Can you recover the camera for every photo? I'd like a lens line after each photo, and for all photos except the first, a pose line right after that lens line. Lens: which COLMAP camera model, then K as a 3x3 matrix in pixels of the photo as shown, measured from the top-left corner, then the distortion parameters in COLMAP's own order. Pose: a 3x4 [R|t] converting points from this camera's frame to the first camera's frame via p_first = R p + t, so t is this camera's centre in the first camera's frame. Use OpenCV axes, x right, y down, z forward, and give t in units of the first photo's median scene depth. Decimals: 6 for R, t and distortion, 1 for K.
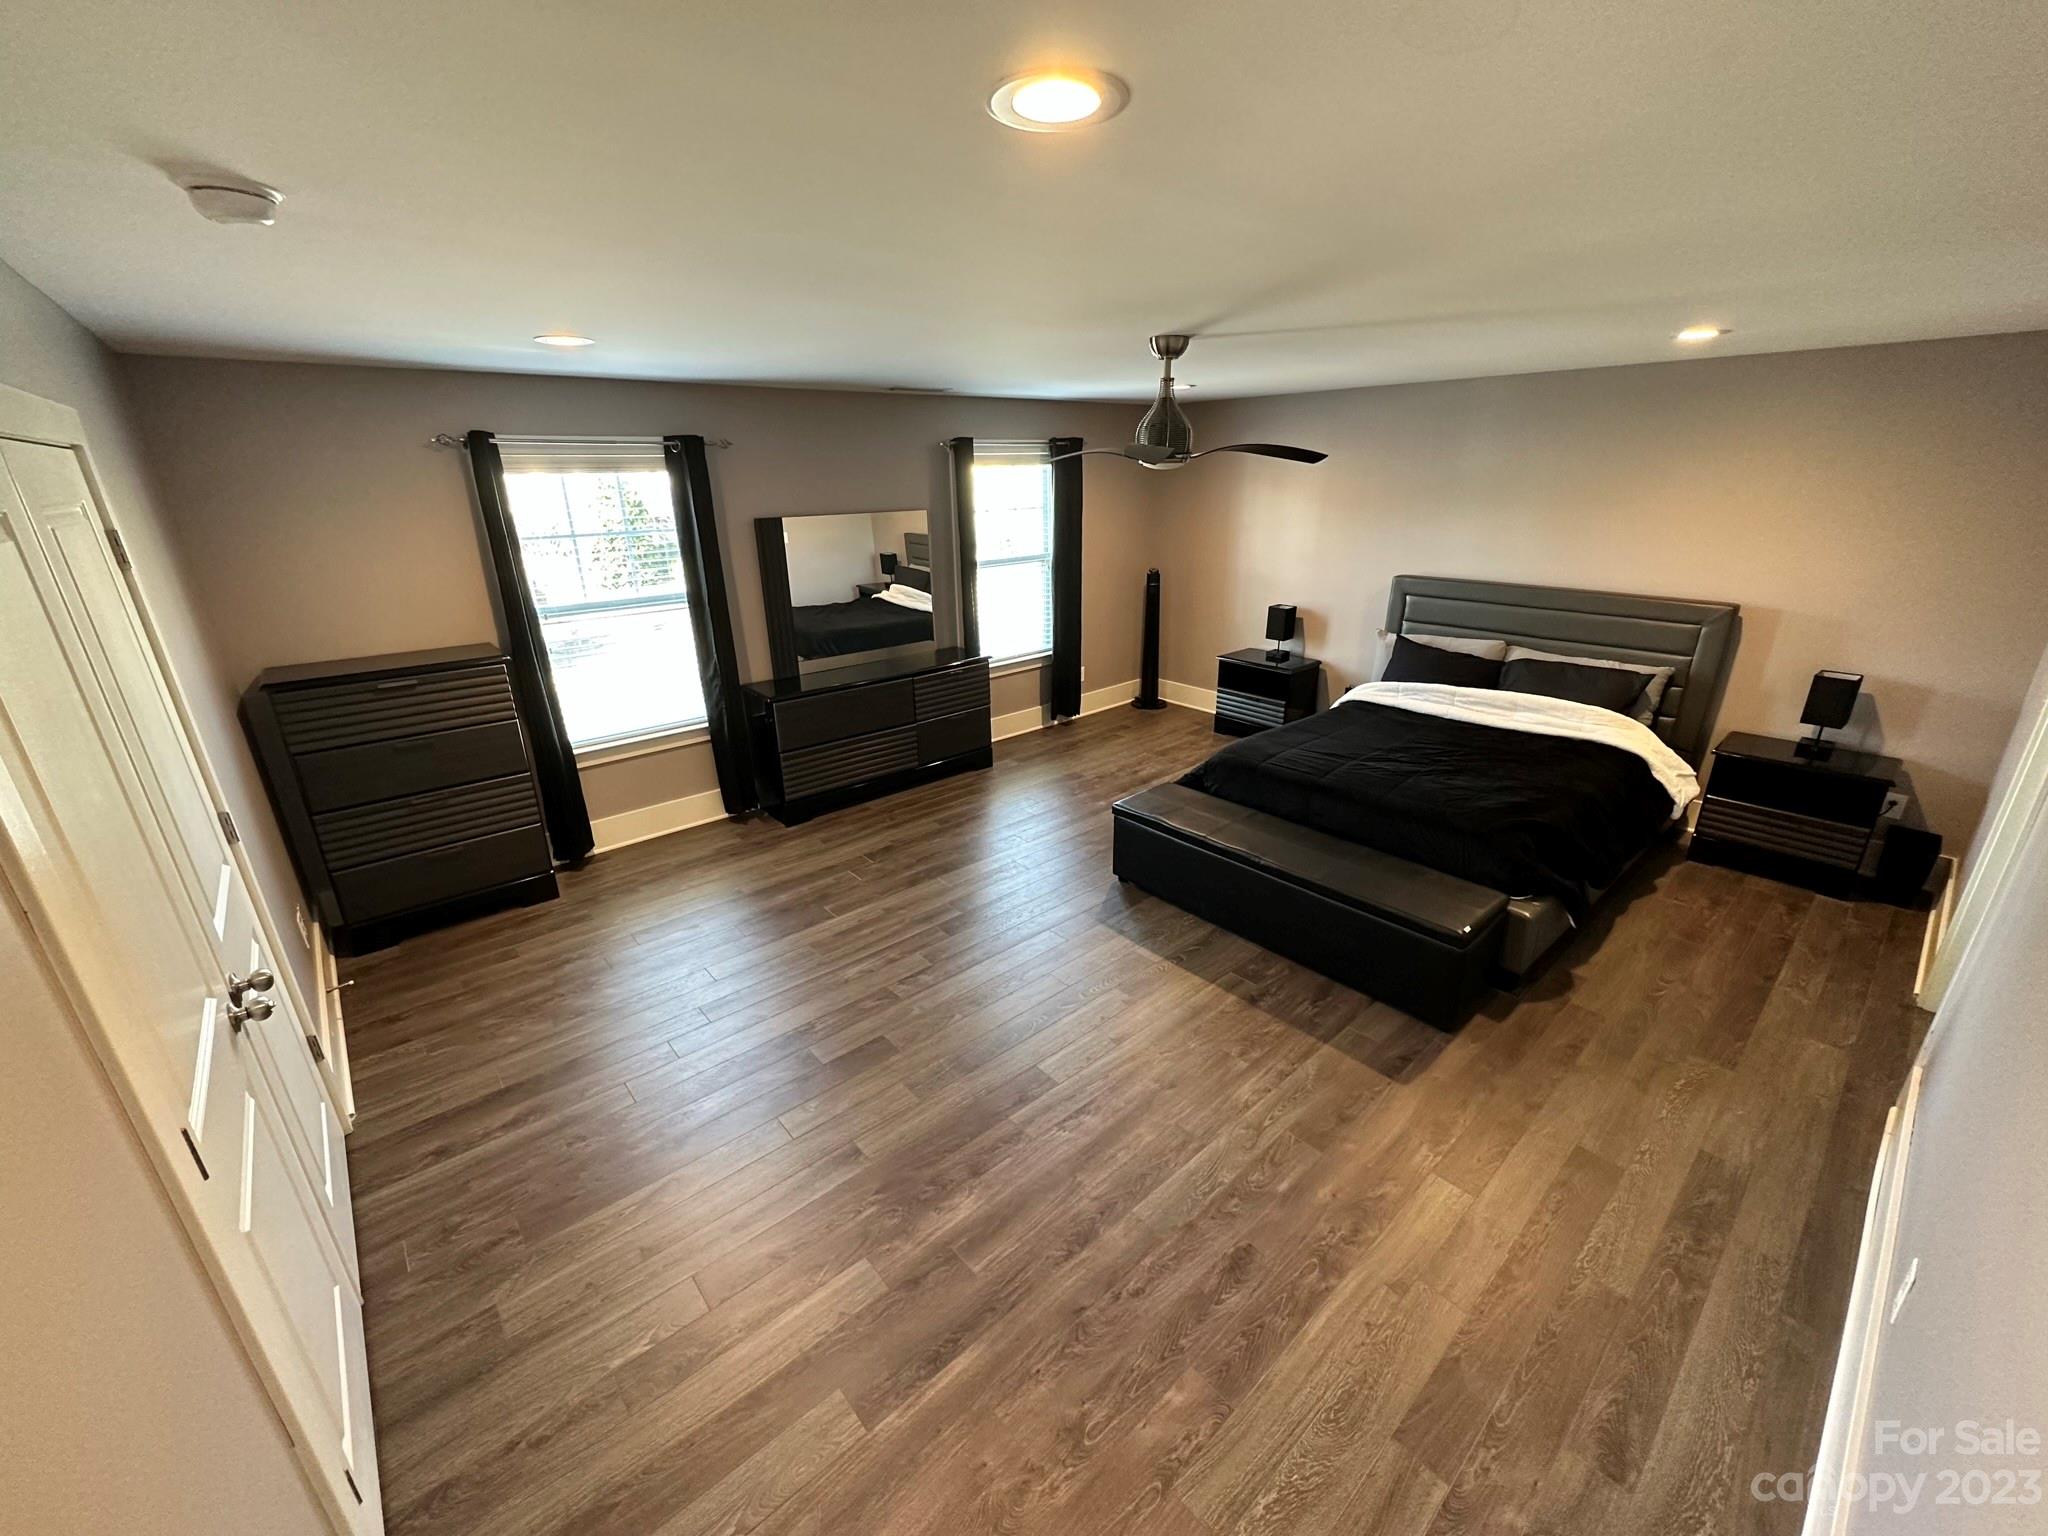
lens RADIAL K [[812.0, 0, 1027.6], [0, 812.0, 765.6], [0, 0, 1]] dist [-0.000007, -0.000004]
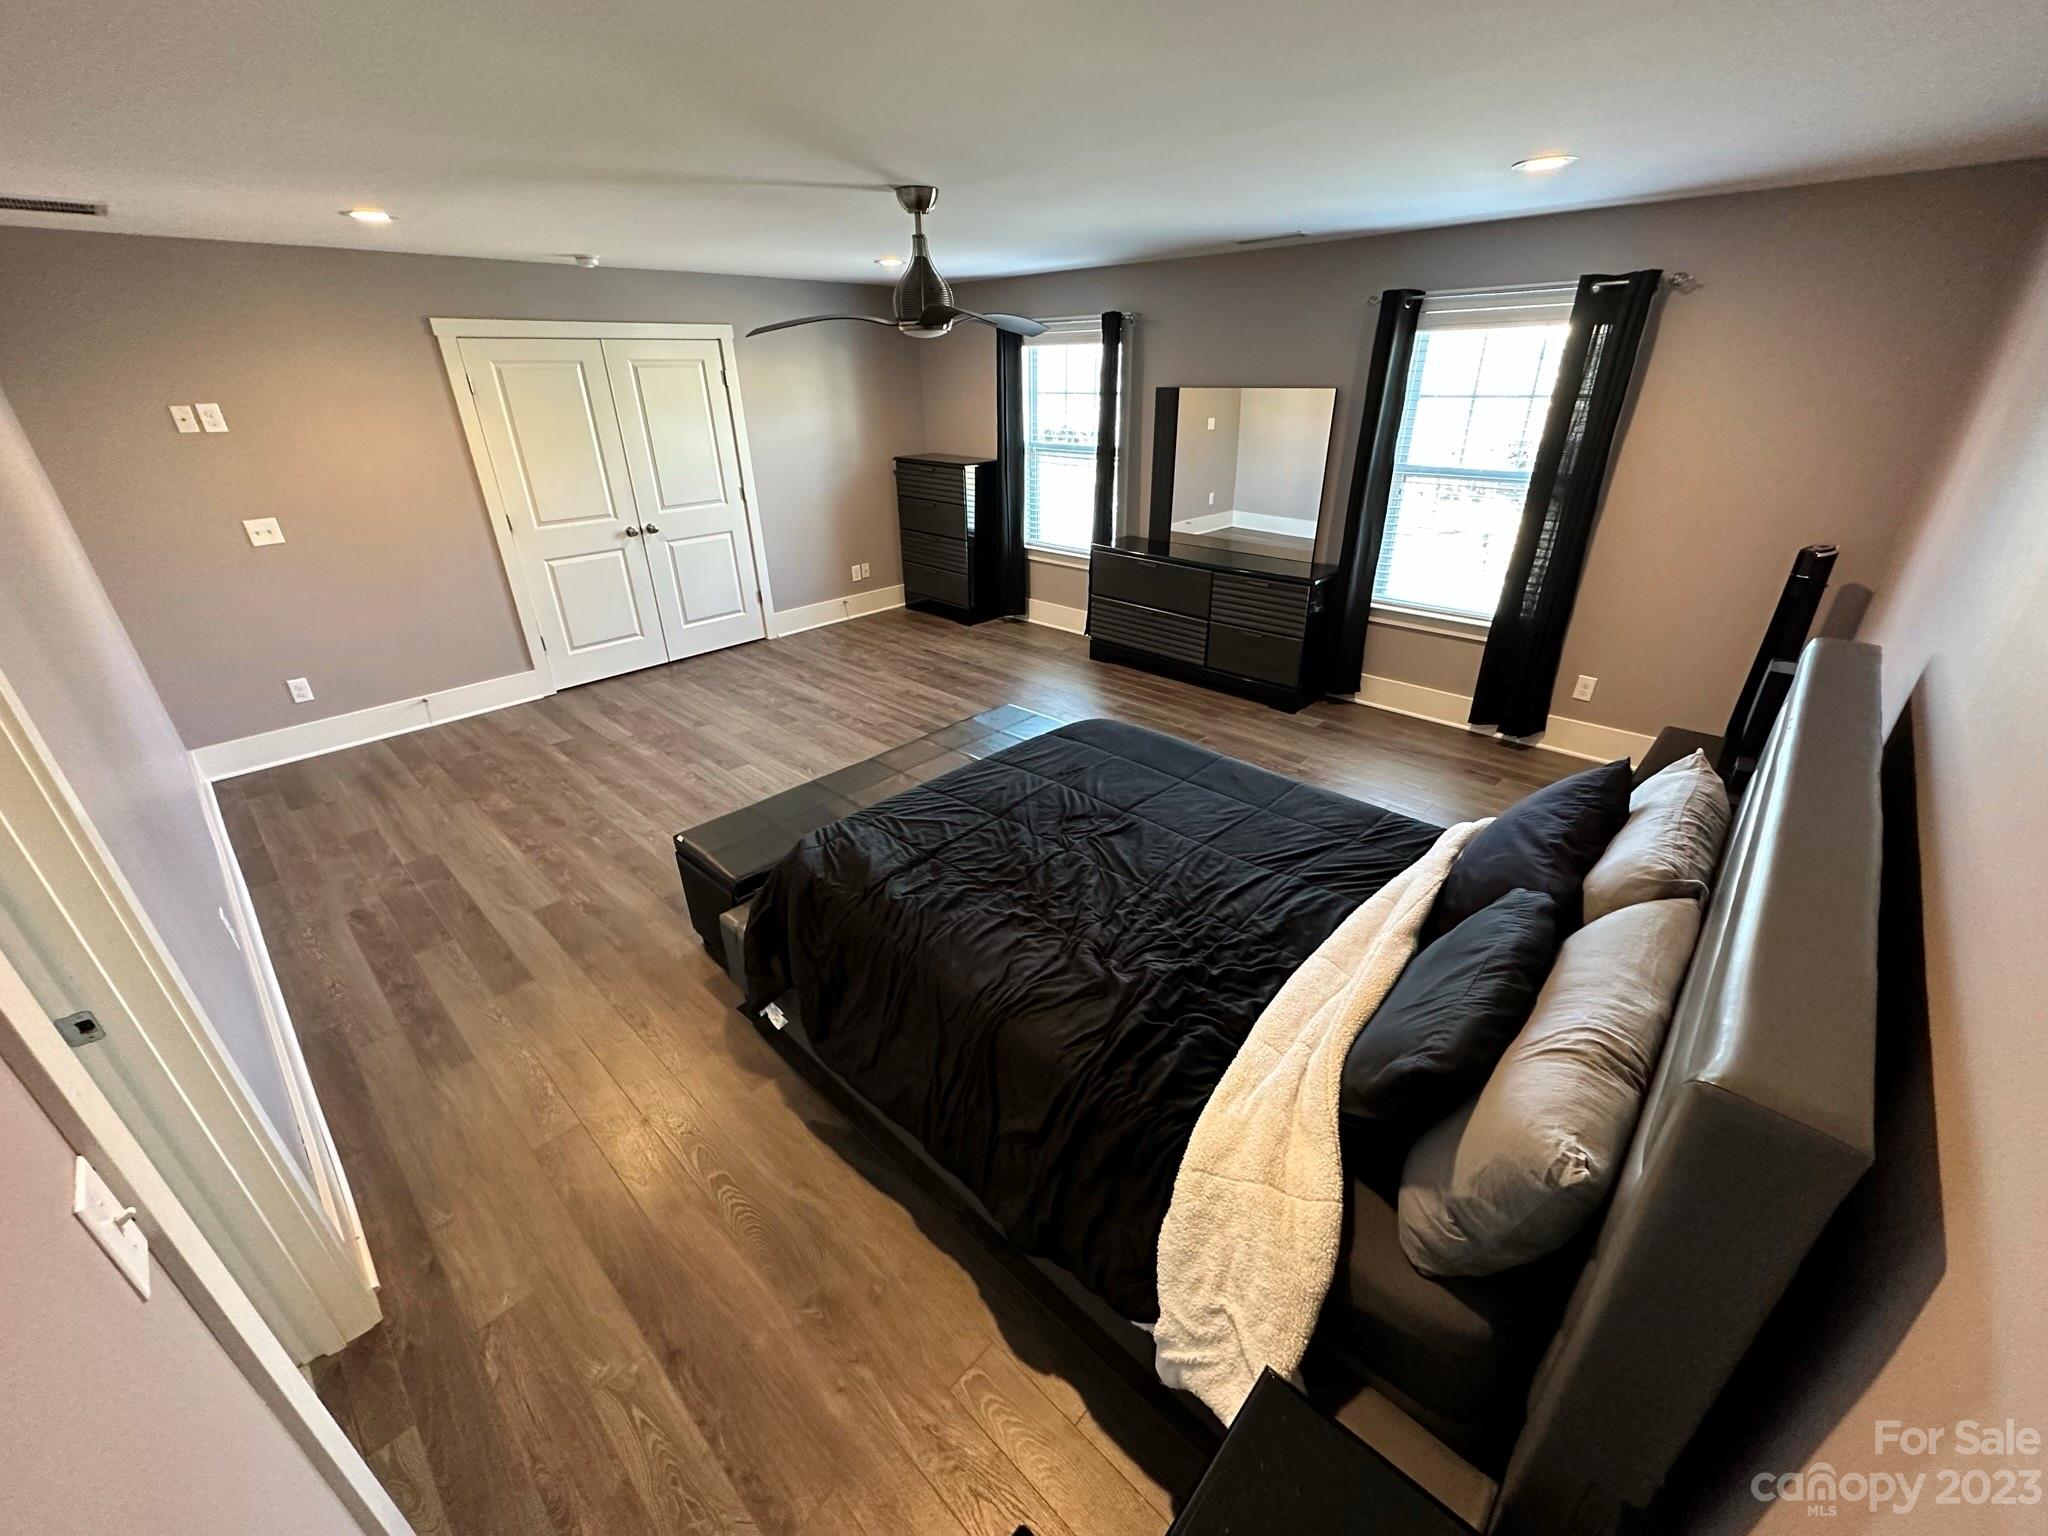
lens RADIAL K [[812.0, 0, 1018.4], [0, 812.0, 761.9], [0, 0, 1]] dist [-0.000007, -0.000004]
pose [[0.094204, 0.448471, -0.888819, 1.030243], [-0.328596, 0.856763, 0.397469, -0.292173], [0.939761, 0.254619, 0.228077, 0.833852]]
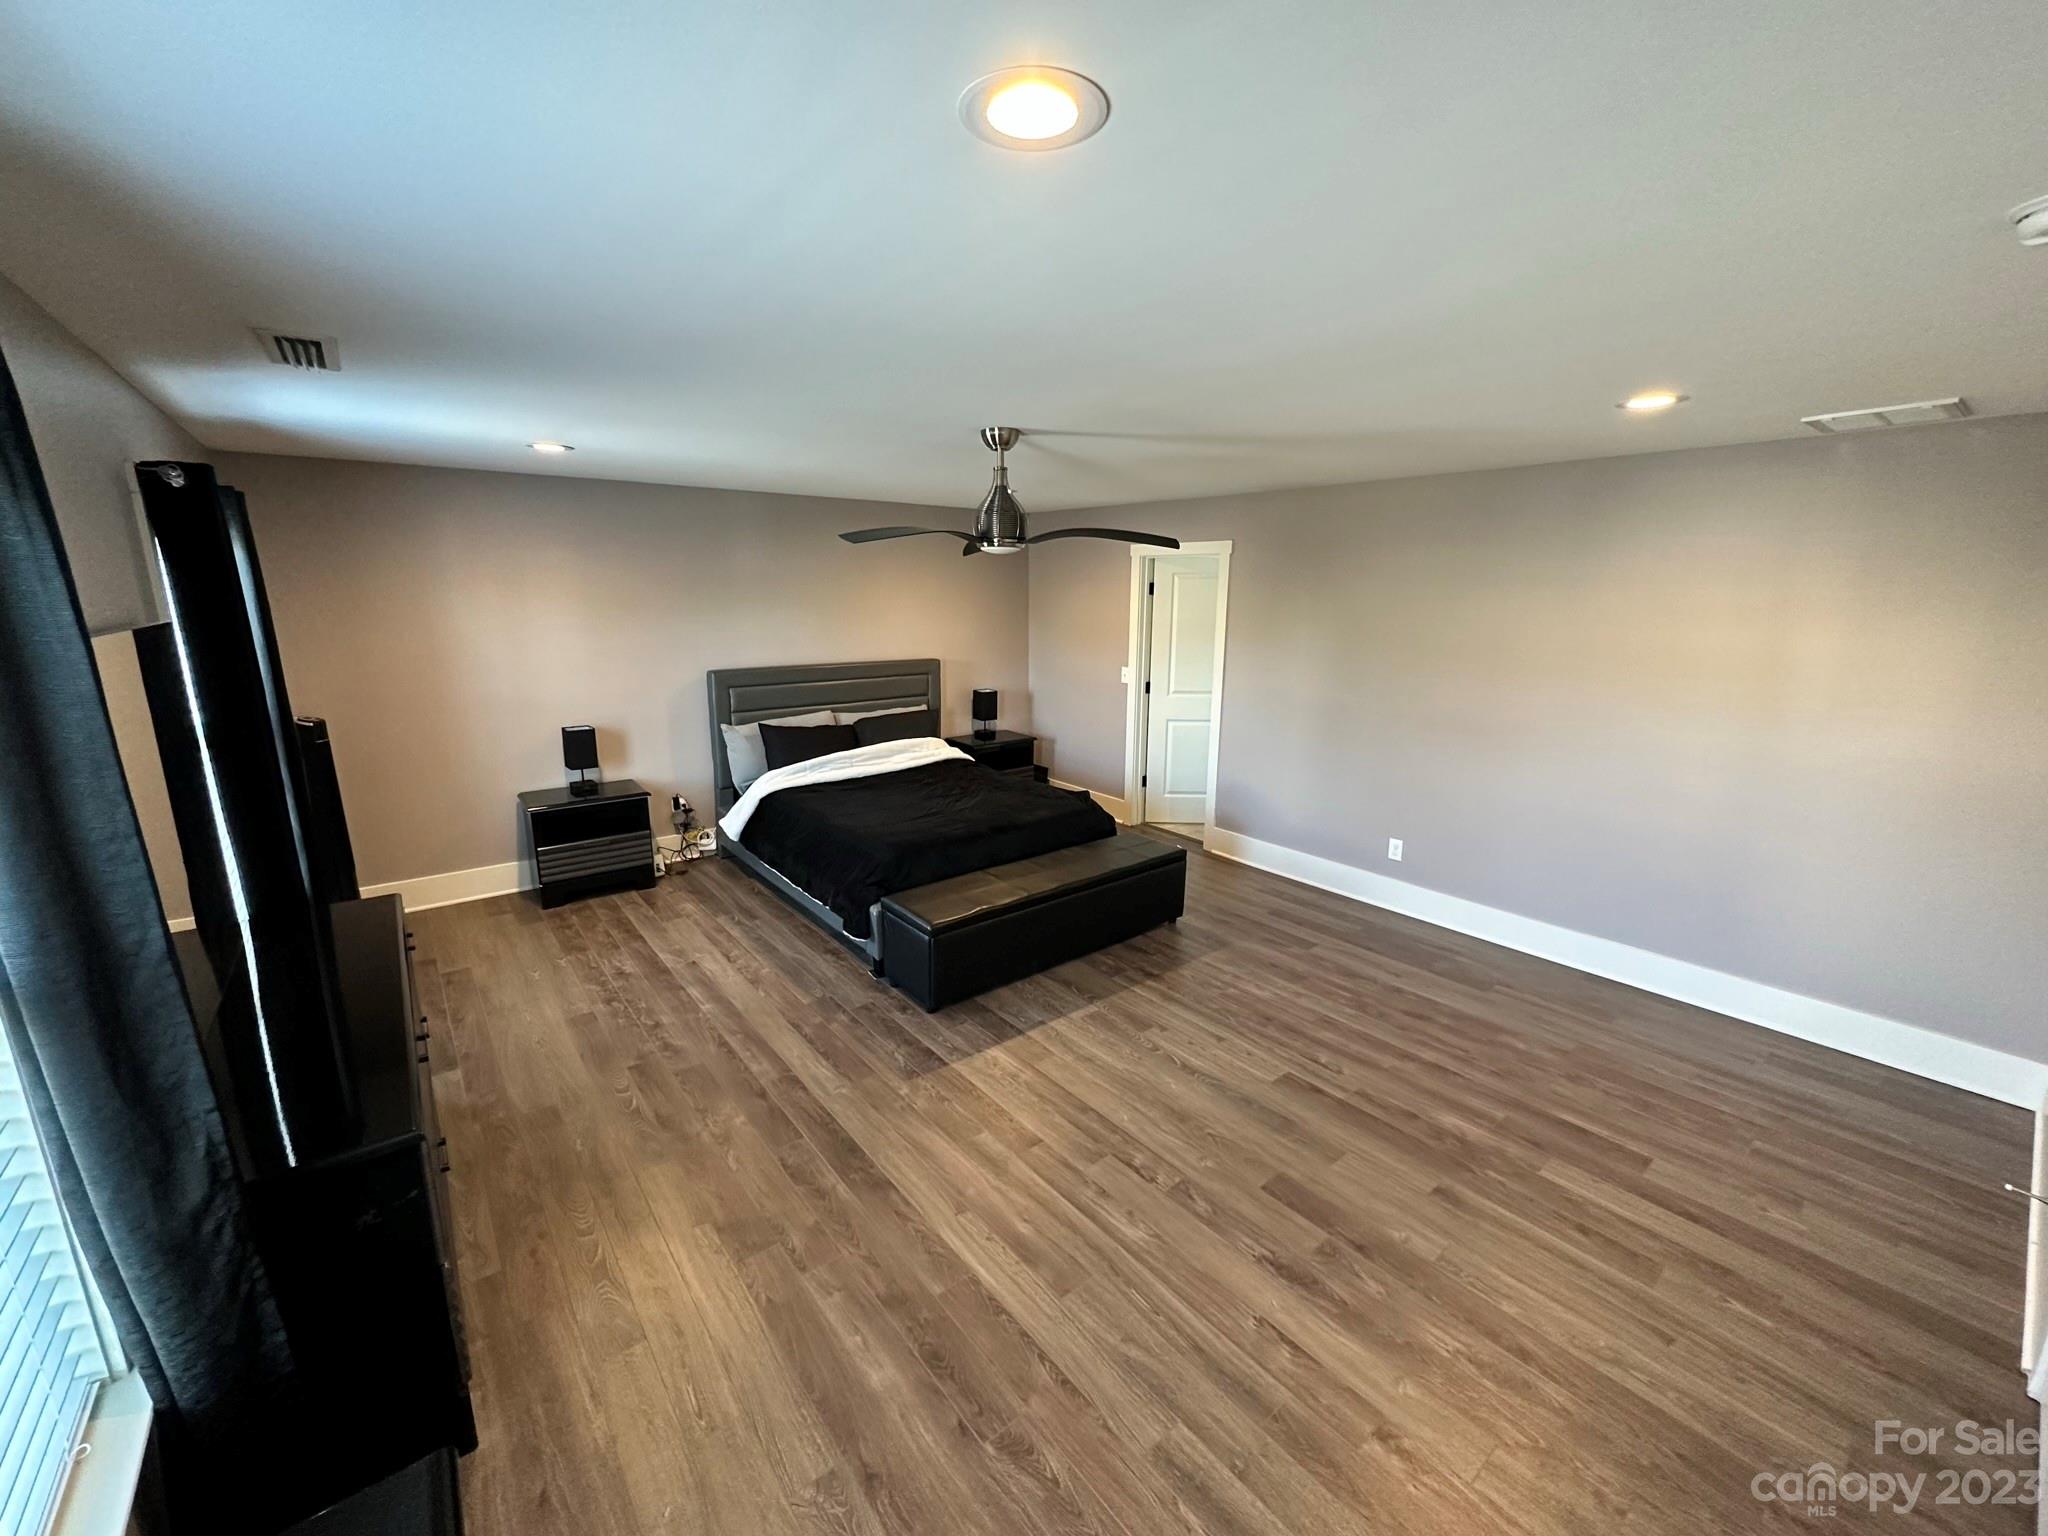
lens RADIAL K [[812.0, 0, 1020.4], [0, 812.0, 770.4], [0, 0, 1]] dist [-0.000007, -0.000004]
pose [[0.045340, -0.205326, 0.977643, -0.726436], [0.334946, 0.925124, 0.178763, -0.237686], [-0.941146, 0.319352, 0.110719, 0.786223]]
